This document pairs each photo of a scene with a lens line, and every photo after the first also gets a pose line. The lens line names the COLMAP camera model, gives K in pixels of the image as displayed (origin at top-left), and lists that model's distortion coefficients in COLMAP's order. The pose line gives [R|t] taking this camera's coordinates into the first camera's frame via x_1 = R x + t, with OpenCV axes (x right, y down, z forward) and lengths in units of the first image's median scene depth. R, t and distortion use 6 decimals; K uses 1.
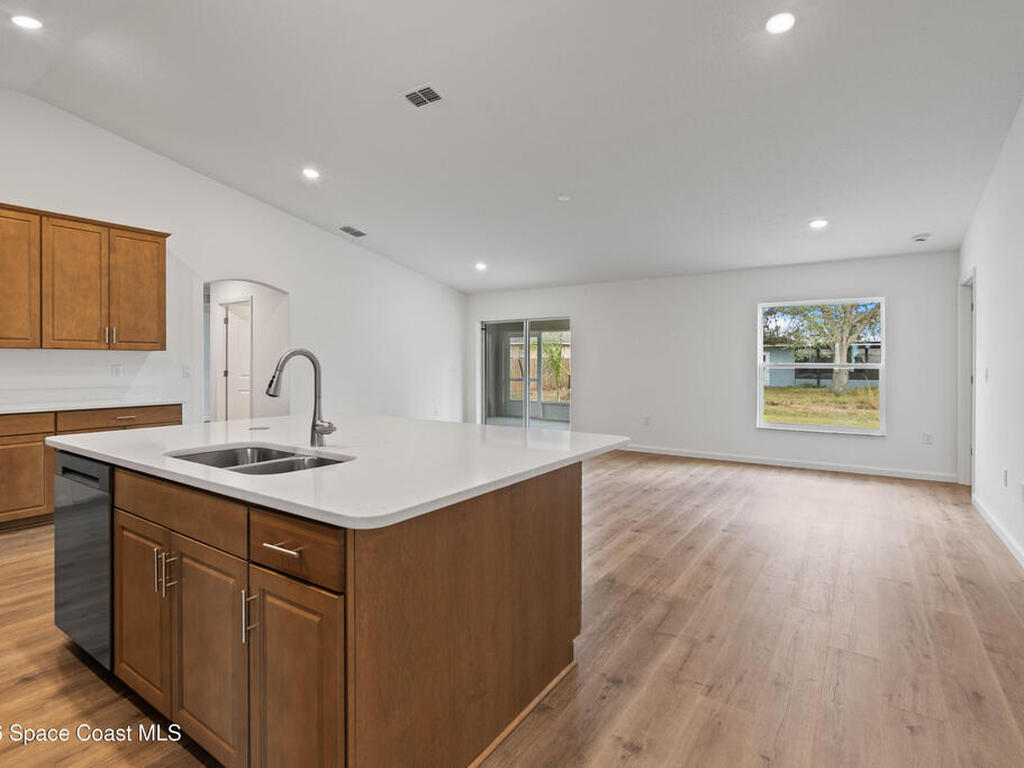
lens RADIAL K [[522.5, 0, 513.1], [0, 522.5, 363.4], [0, 0, 1]] dist [-0.007113, -0.001338]
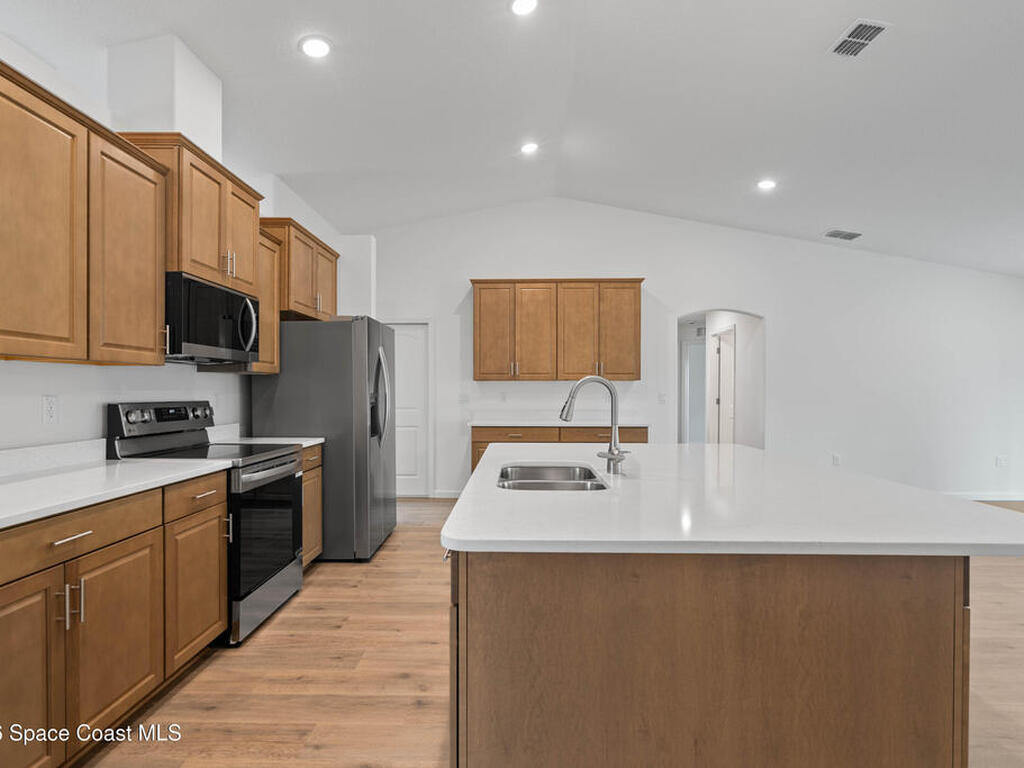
lens RADIAL K [[524.7, 0, 512.6], [0, 524.7, 394.5], [0, 0, 1]] dist [-0.002001, 0.001255]
pose [[0.543072, 0.005703, -0.839667, 0.153517], [-0.002254, 0.999983, 0.005335, 0.001621], [0.839683, -0.001005, 0.543076, 0.126317]]
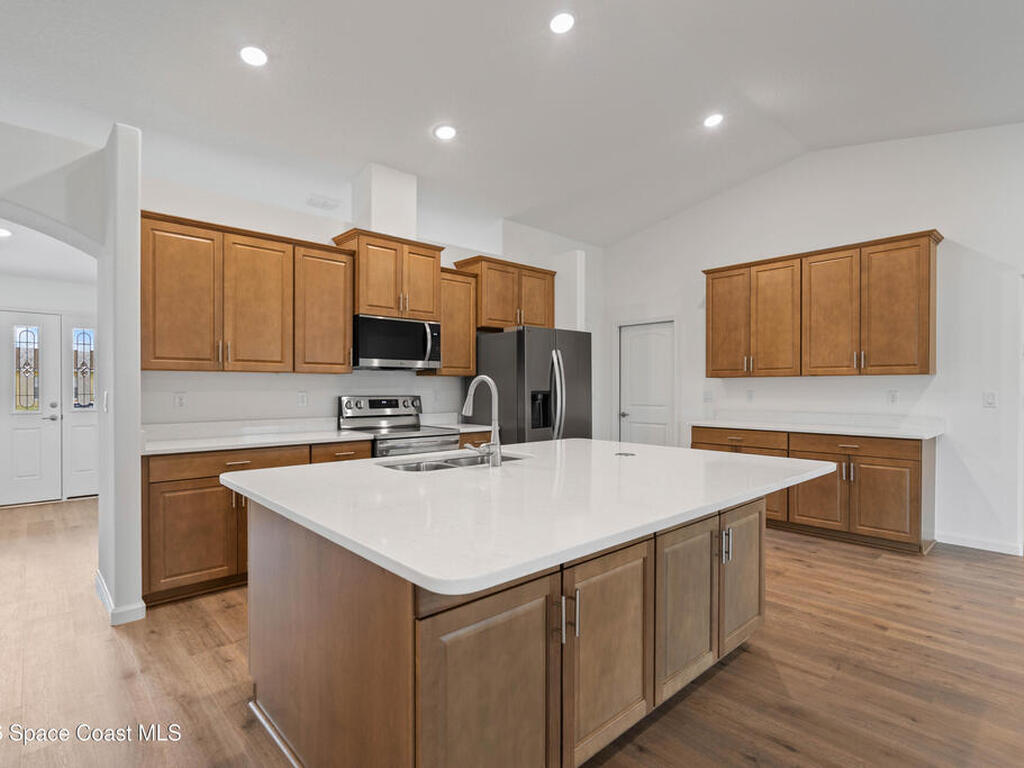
lens RADIAL K [[524.7, 0, 512.6], [0, 524.7, 394.5], [0, 0, 1]] dist [-0.002001, 0.001255]
pose [[-0.231793, 0.009658, -0.972717, 0.281237], [-0.002583, 0.999941, 0.010544, 0.000894], [0.972762, 0.004956, -0.231755, 0.542672]]
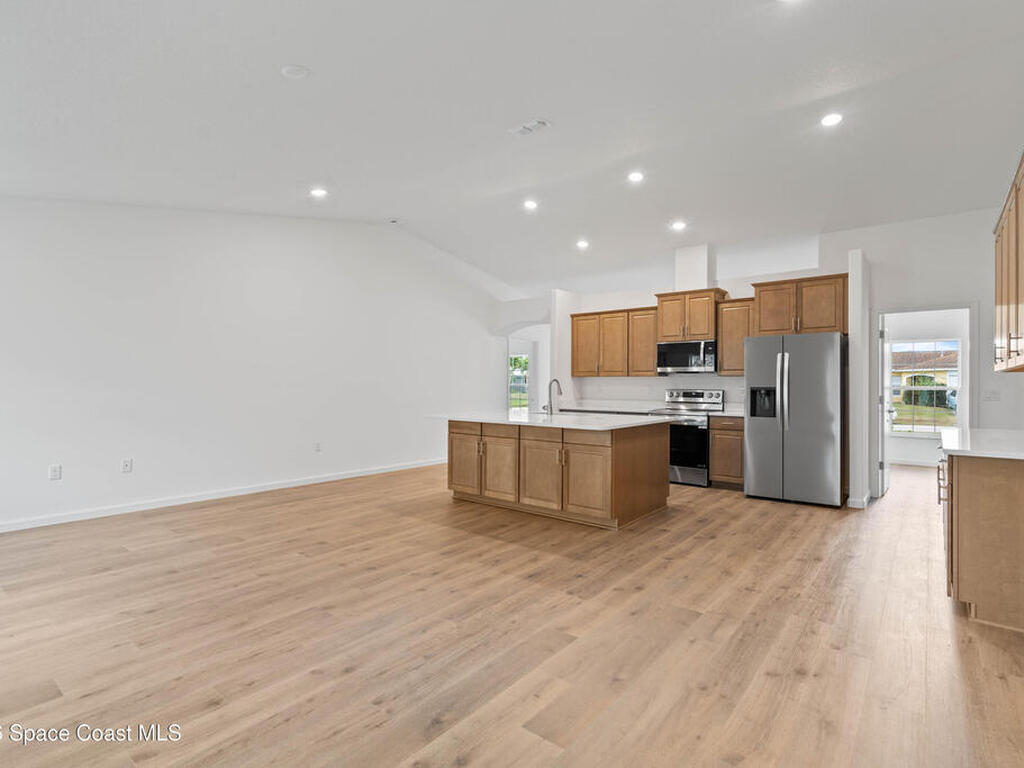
lens RADIAL K [[522.3, 0, 509.8], [0, 522.3, 378.2], [0, 0, 1]] dist [-0.004415, 0.000021]
pose [[-0.995600, -0.007484, 0.093401, -0.176985], [-0.008399, 0.999921, -0.009398, -0.000137], [-0.093323, -0.010141, -0.995584, 1.549998]]
